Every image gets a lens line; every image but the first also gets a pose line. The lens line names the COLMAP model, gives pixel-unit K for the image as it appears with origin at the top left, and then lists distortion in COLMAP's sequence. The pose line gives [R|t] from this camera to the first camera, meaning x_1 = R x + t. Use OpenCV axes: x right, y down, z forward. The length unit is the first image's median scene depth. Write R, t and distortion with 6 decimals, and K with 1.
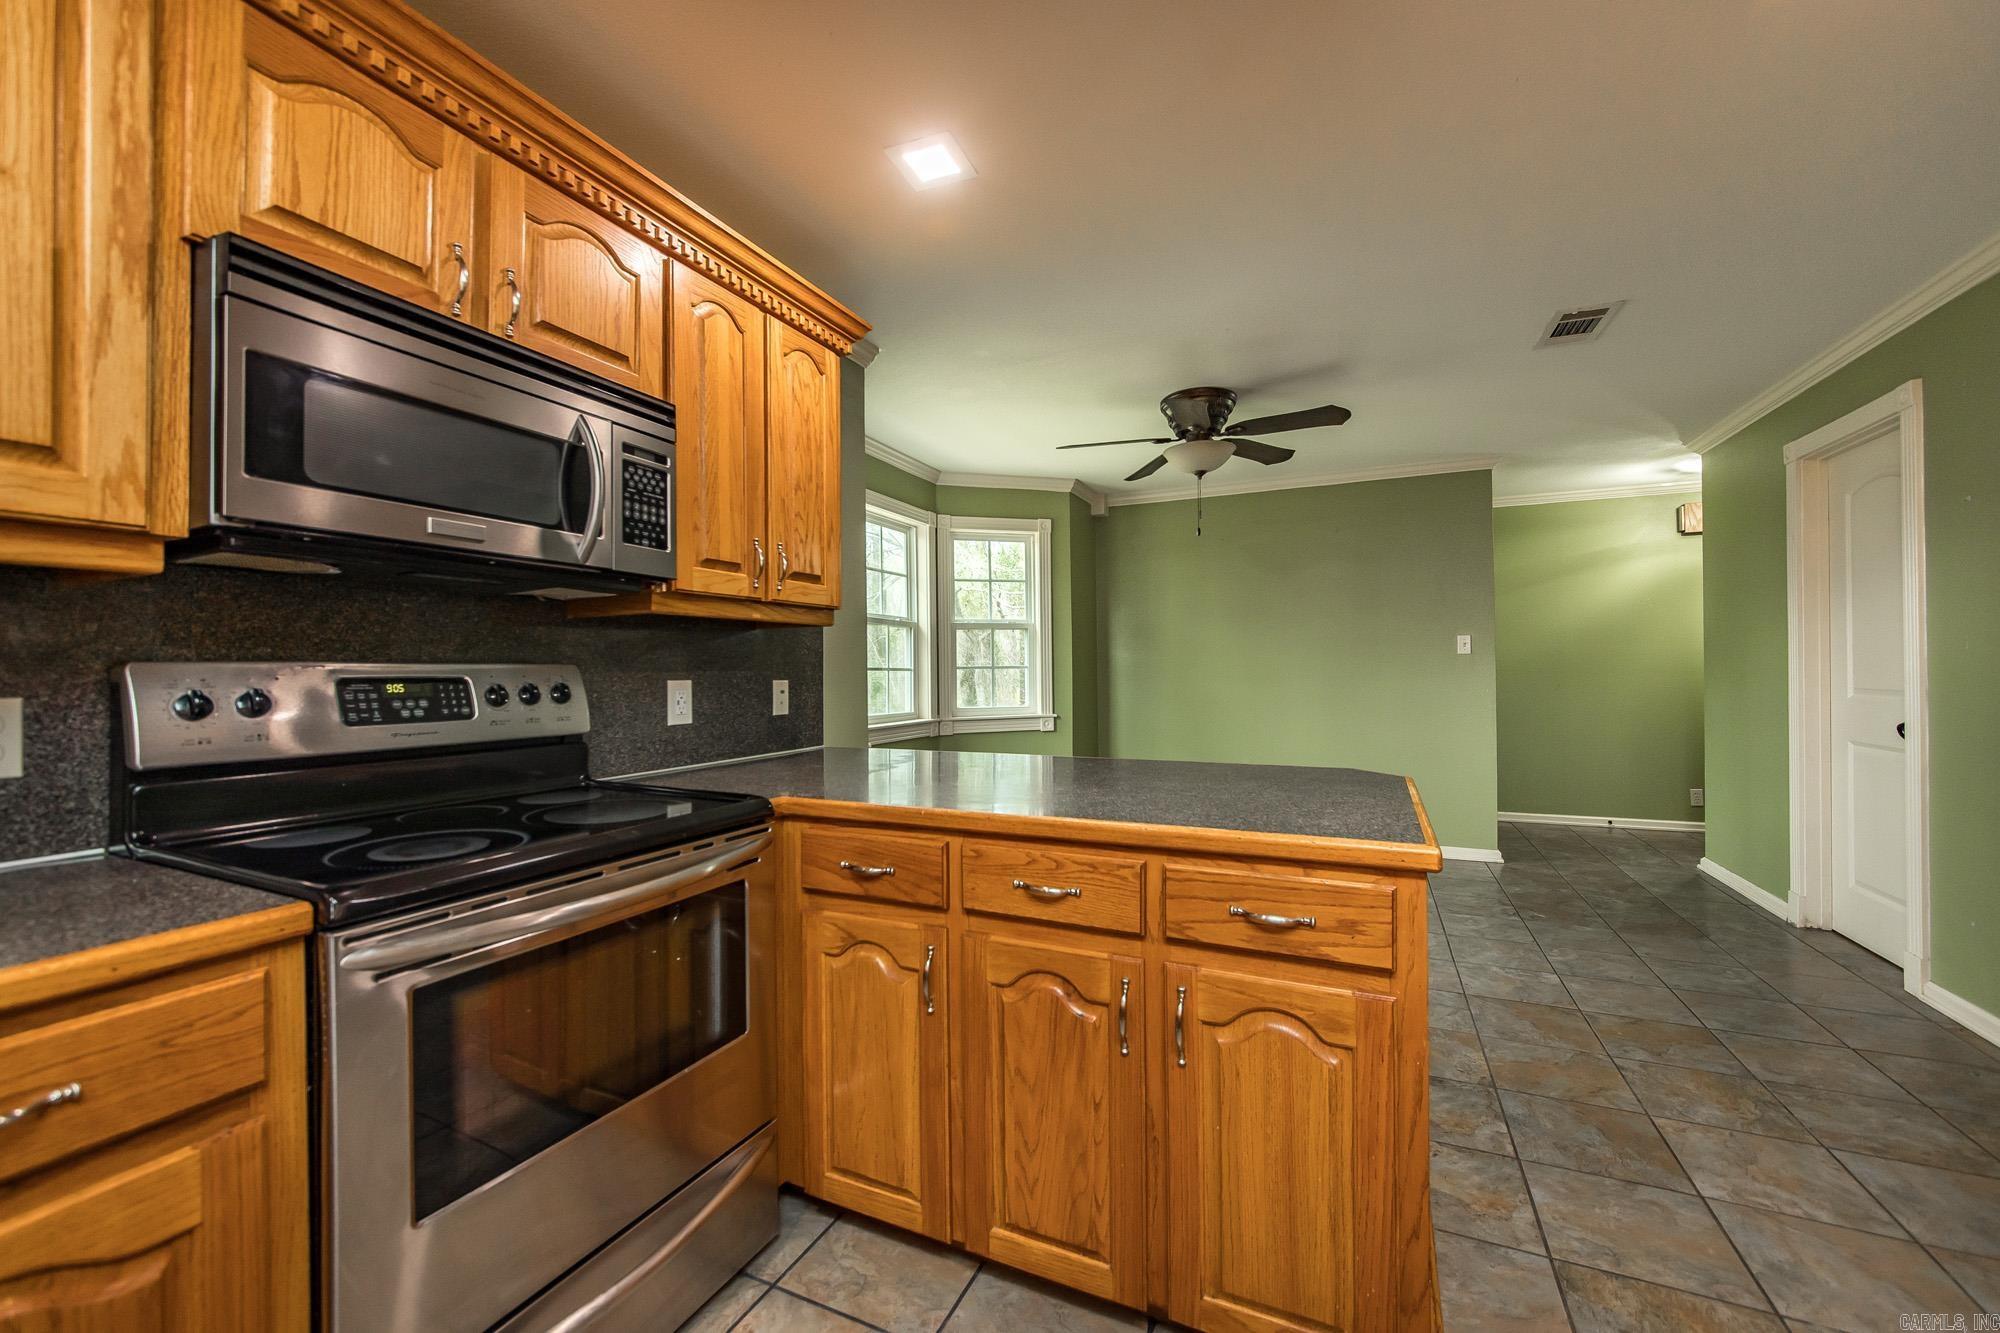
lens RADIAL K [[796.6, 0, 996.0], [0, 796.6, 660.5], [0, 0, 1]] dist [-0.003081, -0.000265]
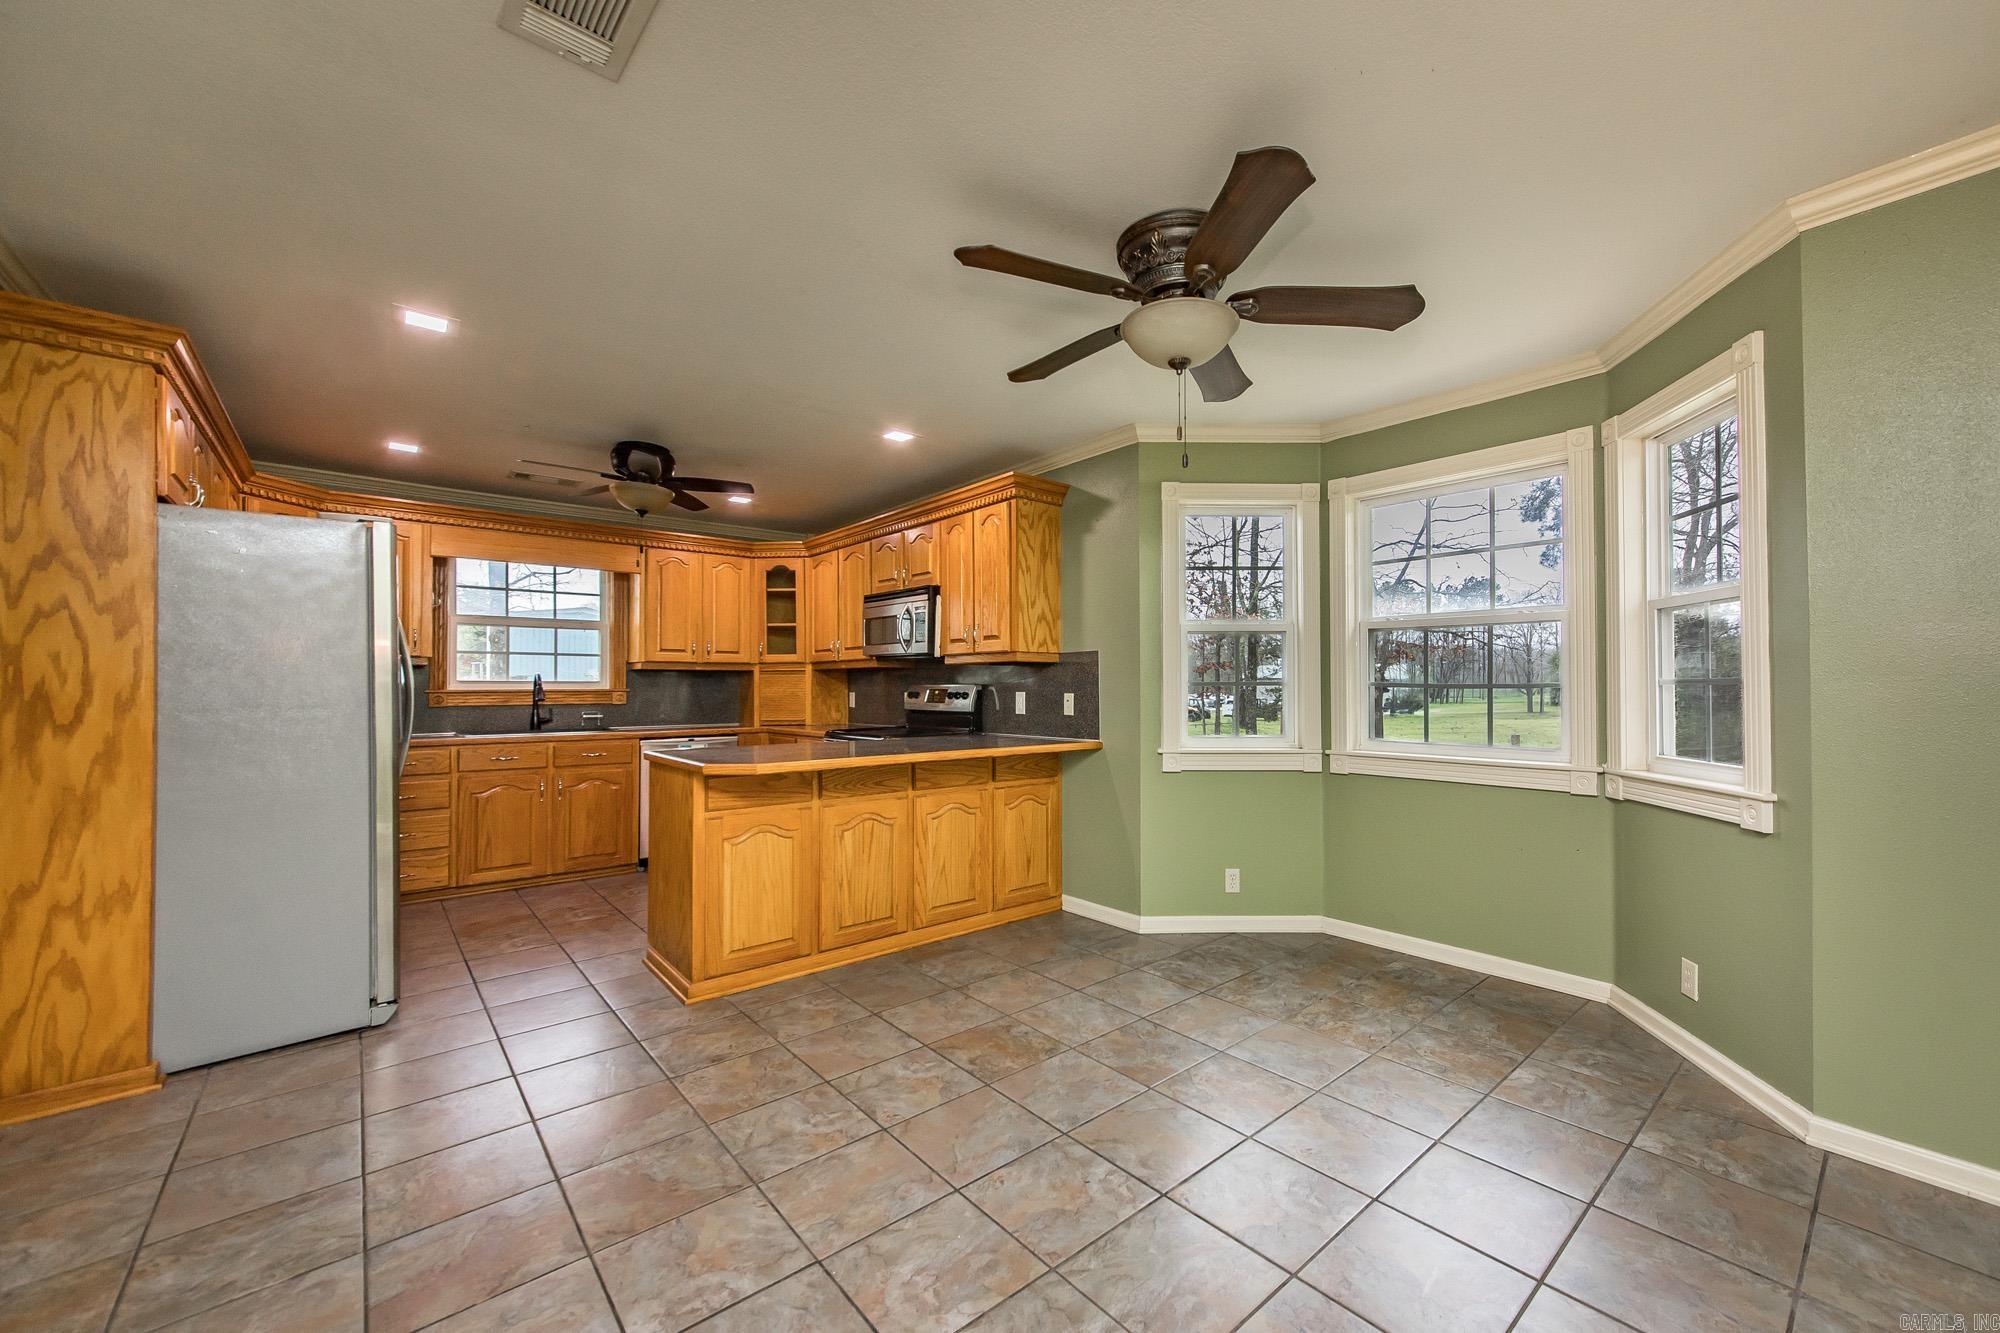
lens RADIAL K [[785.1, 0, 1074.0], [0, 785.1, 680.7], [0, 0, 1]] dist [-0.000919, 0.000143]
pose [[-0.392585, 0.003876, -0.919707, 1.241220], [0.020549, 0.999778, -0.004558, 0.007152], [0.919486, -0.020688, -0.392578, 1.725812]]
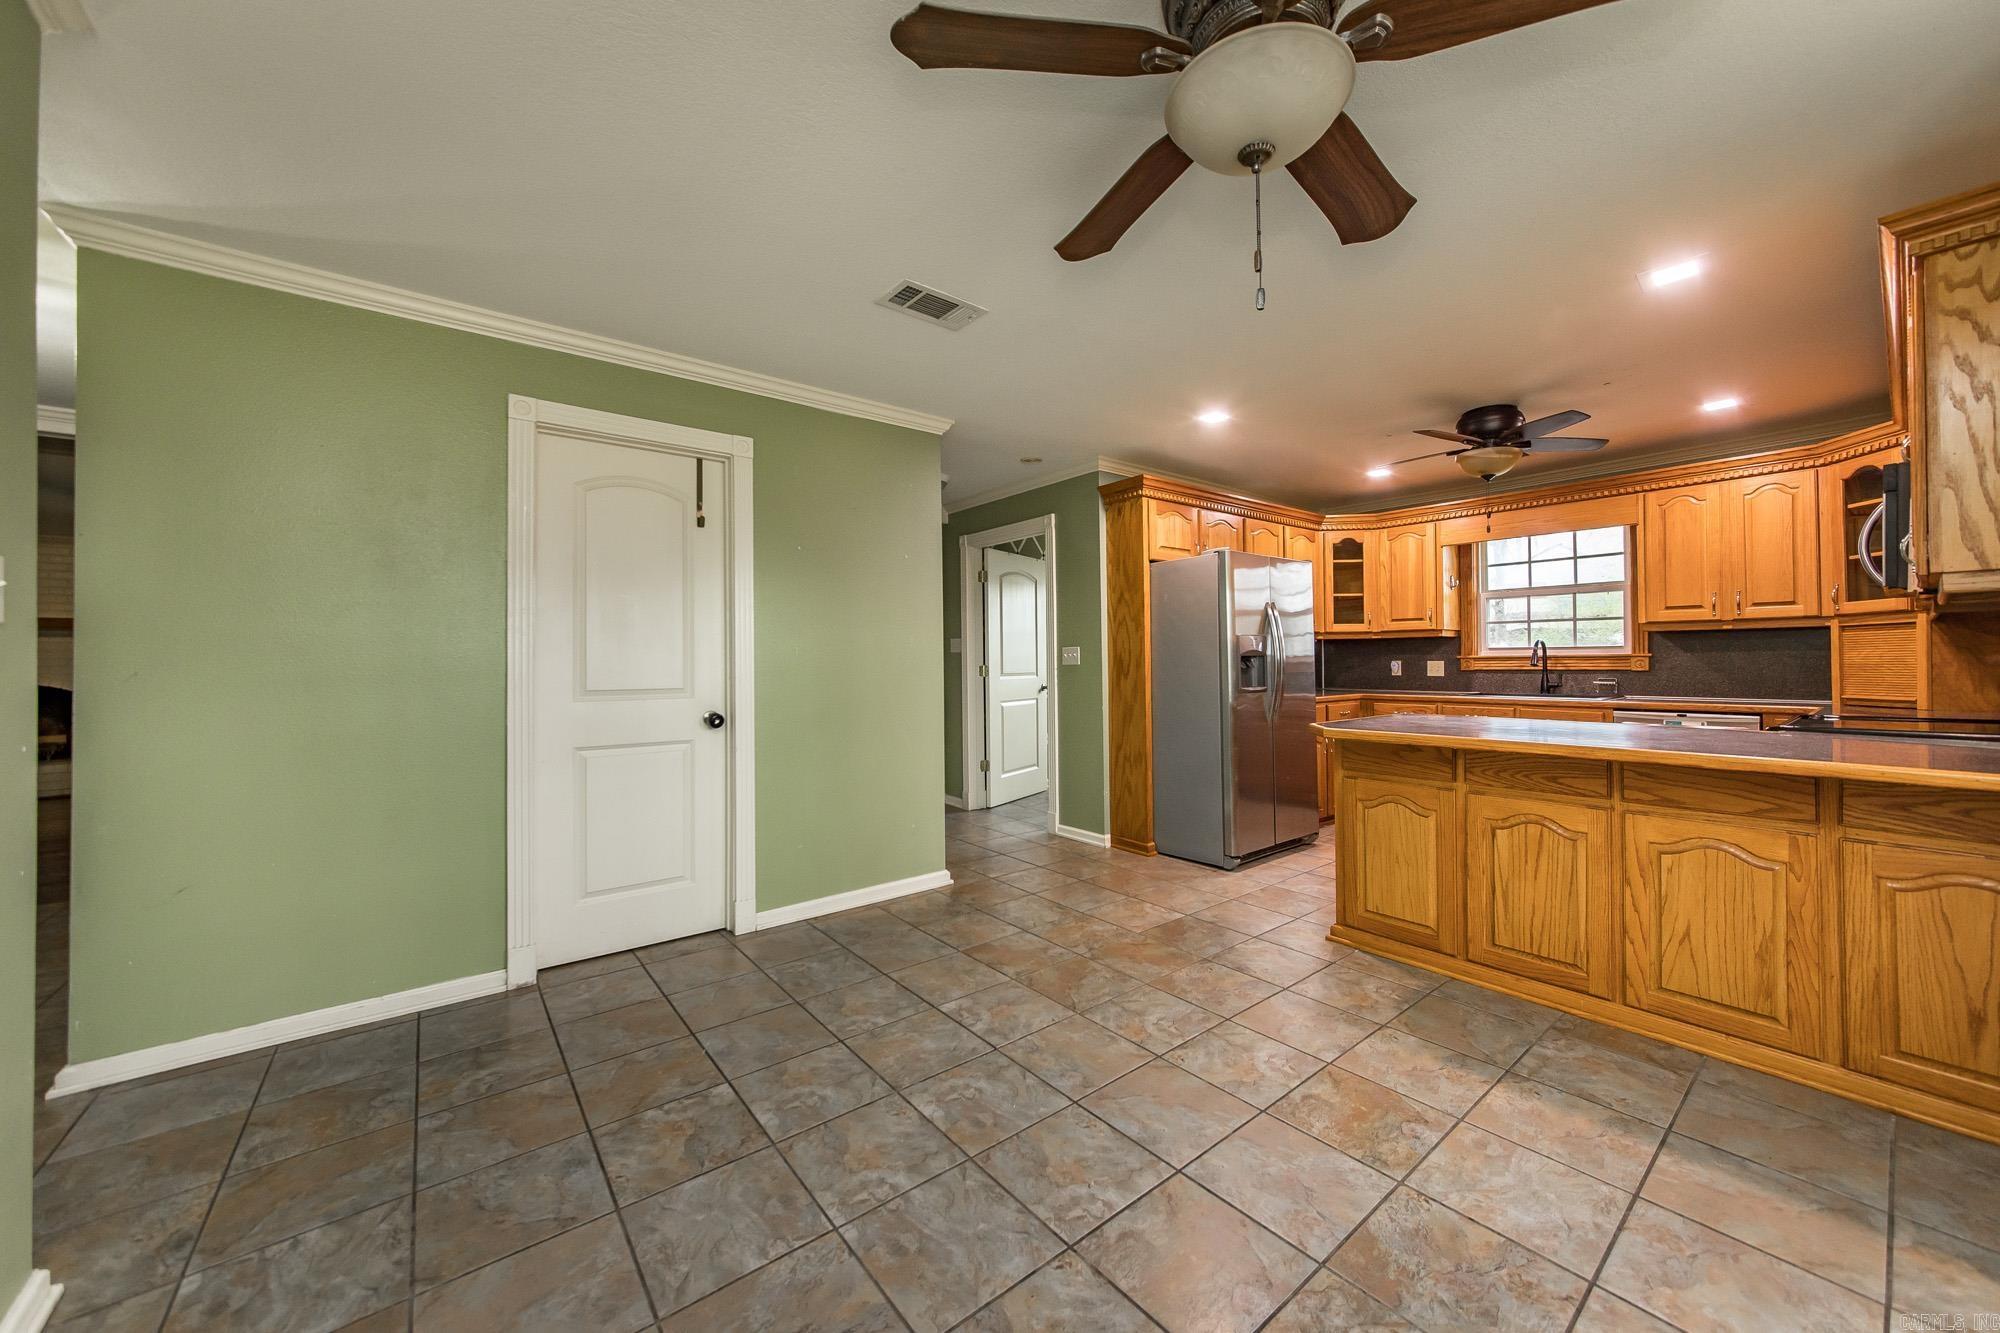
lens RADIAL K [[726.7, 0, 1007.0], [0, 726.7, 657.2], [0, 0, 1]] dist [0.000090, -0.000017]
pose [[-0.893942, 0.018883, 0.447785, 0.315392], [0.010769, 0.999729, -0.020661, 0.023709], [-0.448054, -0.013647, -0.893902, 2.054198]]
